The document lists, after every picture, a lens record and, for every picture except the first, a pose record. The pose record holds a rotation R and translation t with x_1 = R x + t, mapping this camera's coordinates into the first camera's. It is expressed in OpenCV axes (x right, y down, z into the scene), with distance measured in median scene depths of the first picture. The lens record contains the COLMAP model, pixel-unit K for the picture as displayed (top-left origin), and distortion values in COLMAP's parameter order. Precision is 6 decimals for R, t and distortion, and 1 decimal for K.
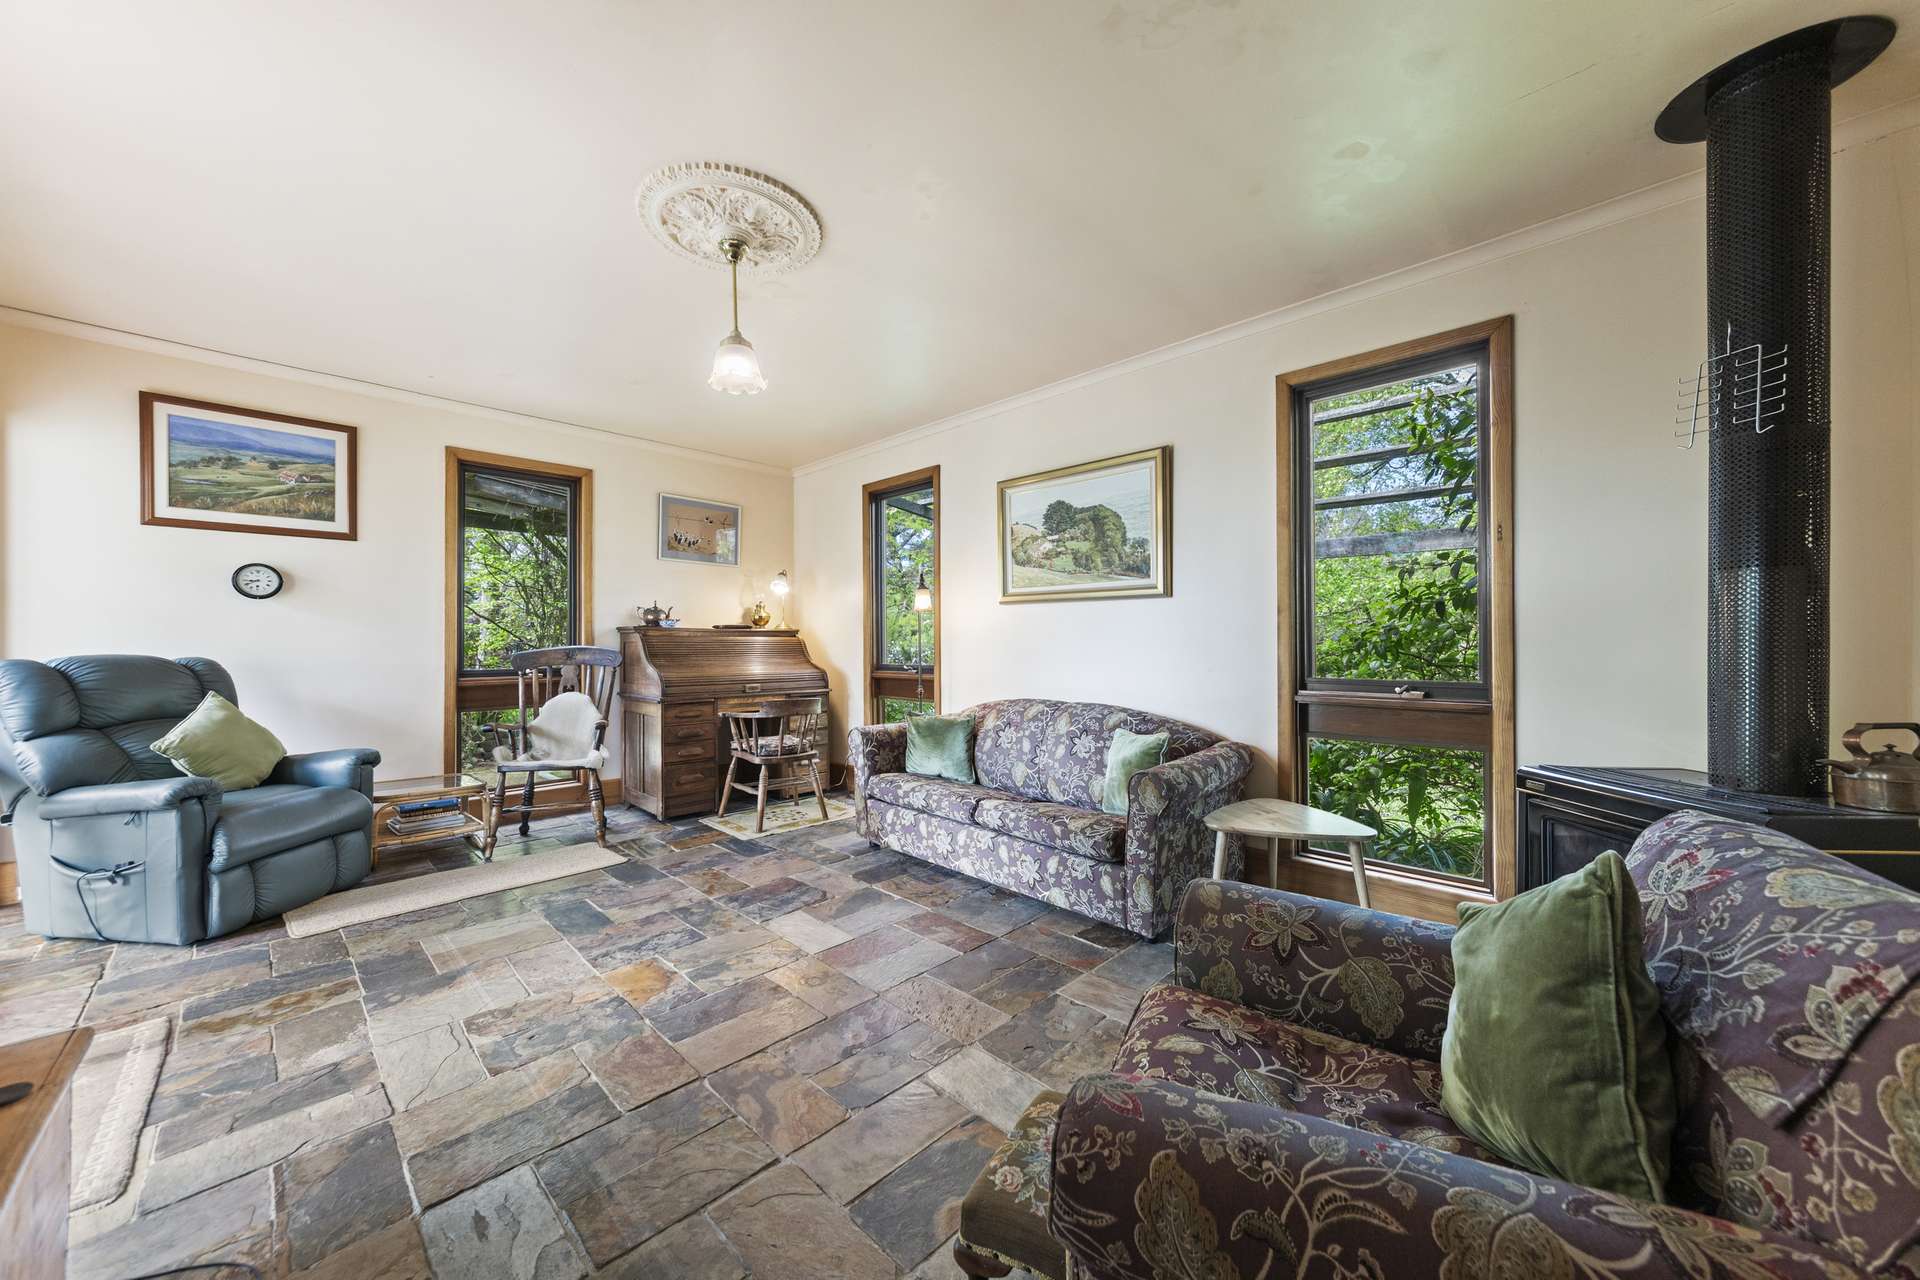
lens RADIAL K [[682.1, 0, 956.8], [0, 682.1, 642.9], [0, 0, 1]] dist [-0.012792, 0.005844]
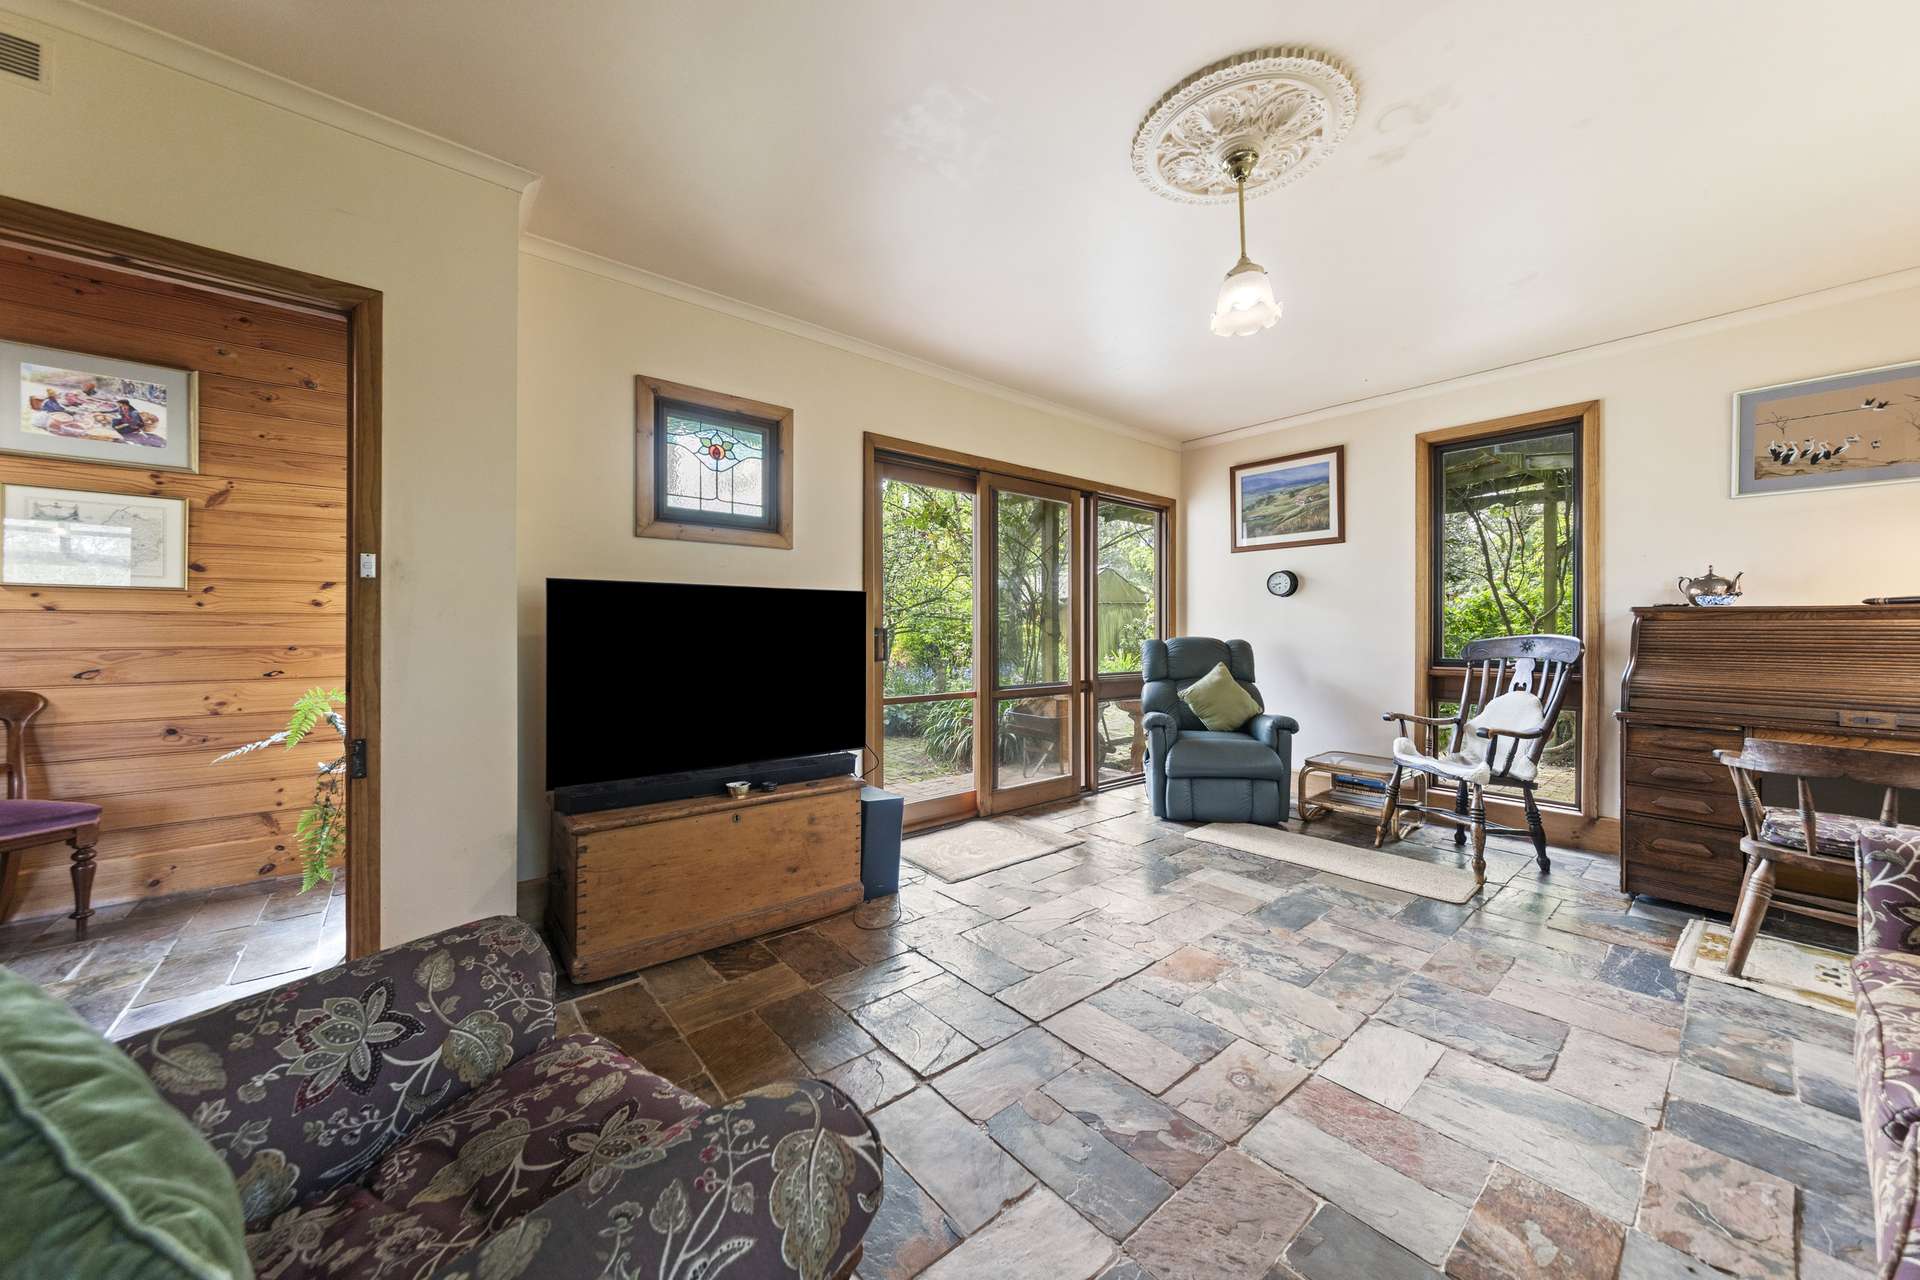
lens RADIAL K [[682.1, 0, 956.8], [0, 682.1, 630.4], [0, 0, 1]] dist [-0.012792, 0.005844]
pose [[-0.106693, 0.001509, -0.994291, 0.390064], [-0.003146, 0.999993, 0.001855, 0.000513], [0.994287, 0.003326, -0.106688, 0.524680]]
